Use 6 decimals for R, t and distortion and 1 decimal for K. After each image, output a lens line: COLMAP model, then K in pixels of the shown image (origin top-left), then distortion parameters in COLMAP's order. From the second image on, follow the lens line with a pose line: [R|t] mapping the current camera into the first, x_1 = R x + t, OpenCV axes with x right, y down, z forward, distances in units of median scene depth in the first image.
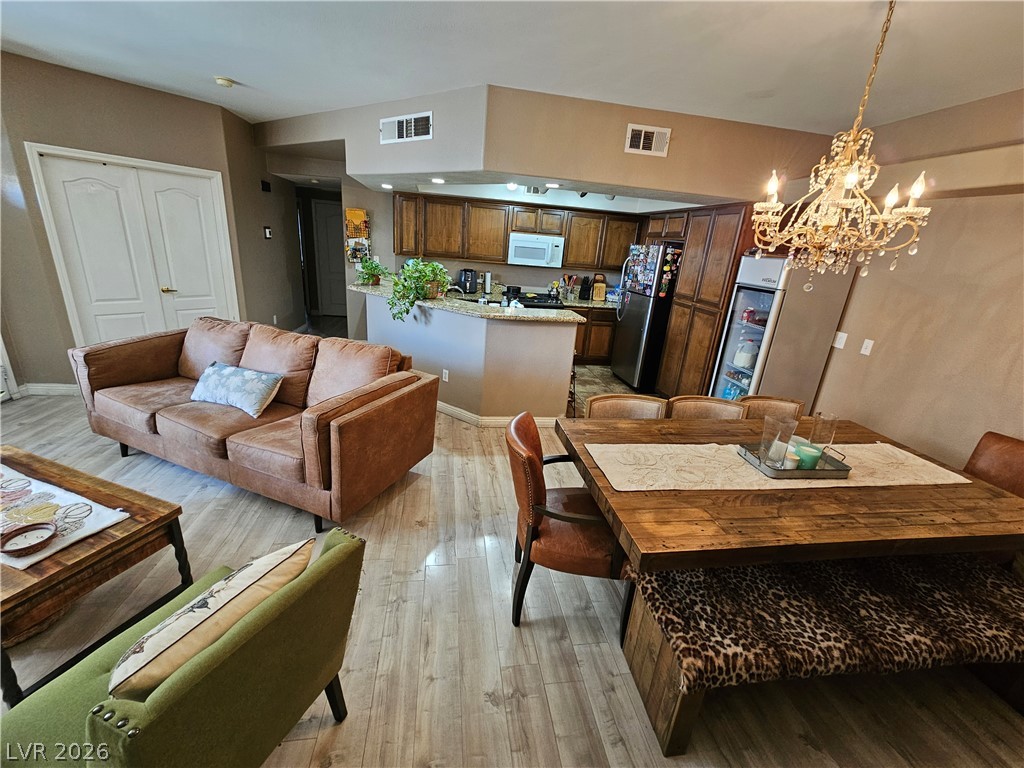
lens RADIAL K [[419.9, 0, 515.3], [0, 419.9, 384.2], [0, 0, 1]] dist [-0.000498, 0.000380]
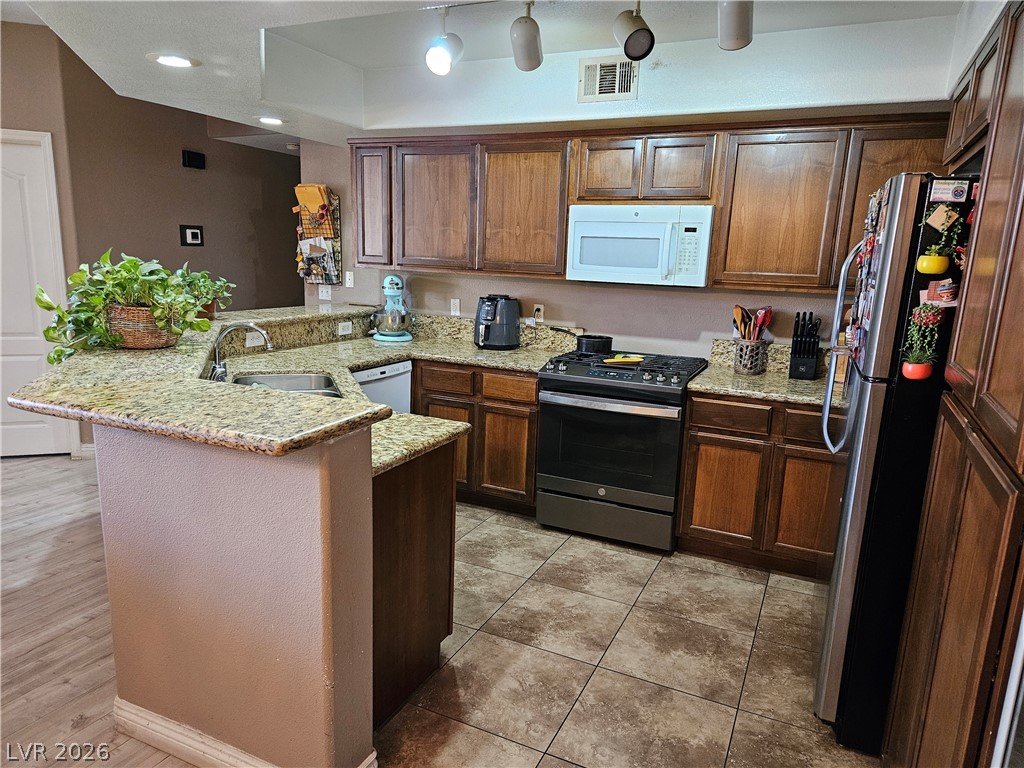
lens RADIAL K [[681.4, 0, 514.7], [0, 681.4, 390.2], [0, 0, 1]] dist [0.077512, -0.064464]
pose [[0.825693, 0.066081, -0.560236, 0.396508], [-0.156088, 0.981105, -0.114324, -0.124544], [0.542096, 0.181842, 0.820406, 0.566461]]
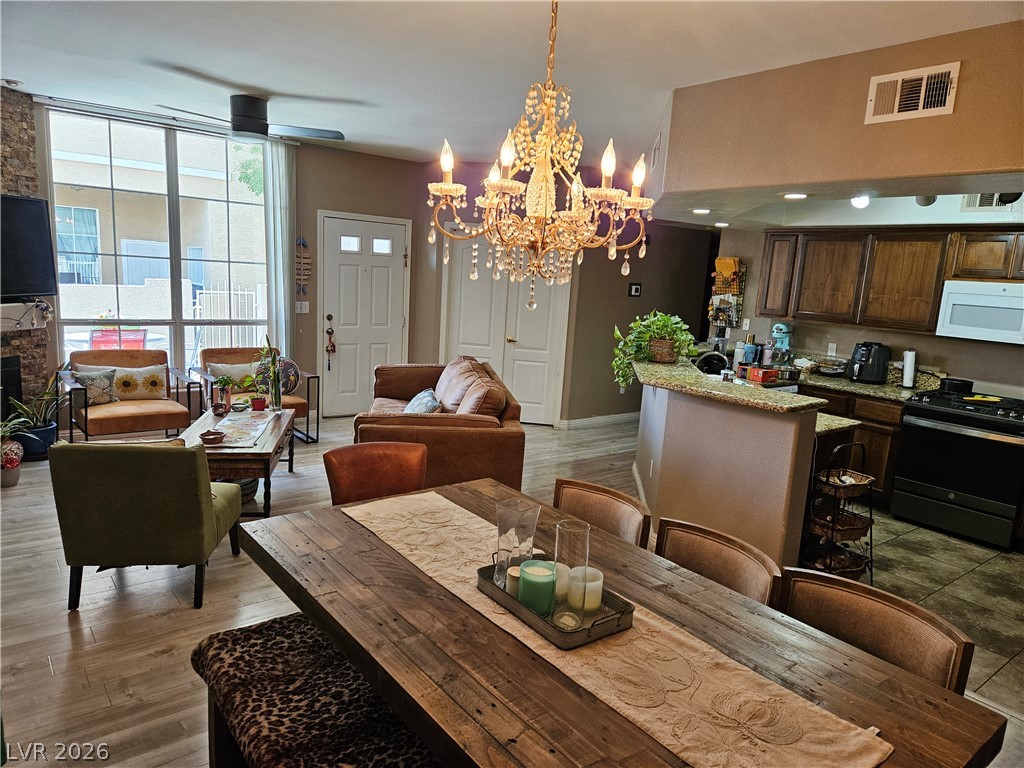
lens RADIAL K [[681.4, 0, 512.1], [0, 681.4, 389.6], [0, 0, 1]] dist [0.077512, -0.064464]
pose [[0.492476, 0.105661, -0.863888, 0.612472], [-0.302409, 0.951531, -0.056014, -0.009800], [0.816098, 0.288833, 0.500559, 0.169170]]
